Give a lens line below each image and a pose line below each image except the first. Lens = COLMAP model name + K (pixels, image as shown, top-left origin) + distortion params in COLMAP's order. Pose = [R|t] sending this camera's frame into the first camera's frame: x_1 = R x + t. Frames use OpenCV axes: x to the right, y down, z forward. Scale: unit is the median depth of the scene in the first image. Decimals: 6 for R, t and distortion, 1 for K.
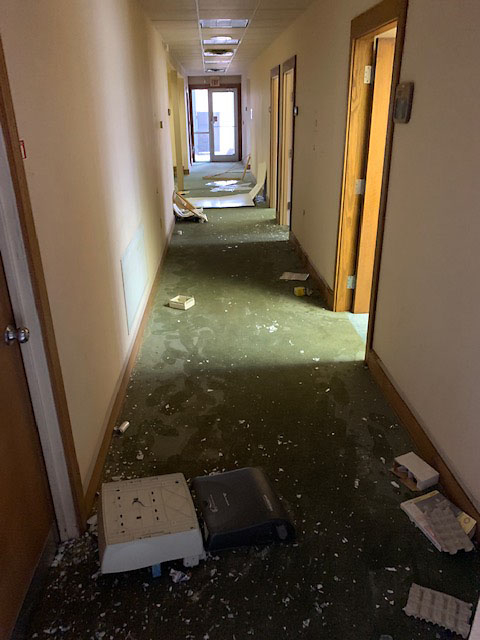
lens RADIAL K [[488.9, 0, 240.7], [0, 488.9, 318.6], [0, 0, 1]] dist [0.008378, -0.011748]
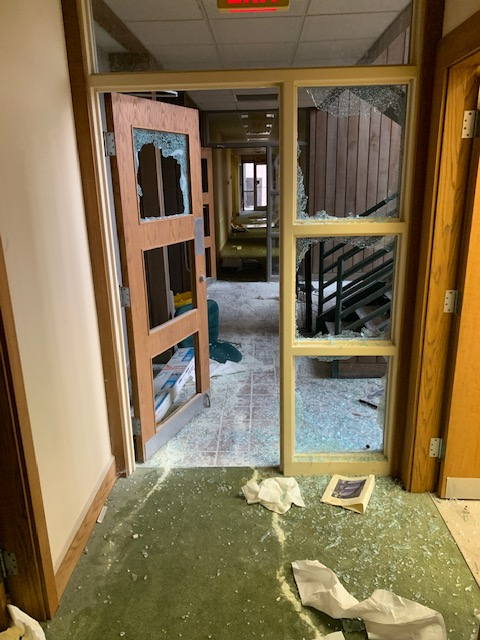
lens RADIAL K [[488.9, 0, 239.8], [0, 488.9, 320.4], [0, 0, 1]] dist [0.008378, -0.011748]
pose [[0.995677, 0.021438, -0.090373, 0.035559], [-0.031907, 0.992733, -0.116033, 0.180989], [0.087229, 0.118415, 0.989125, -0.420224]]
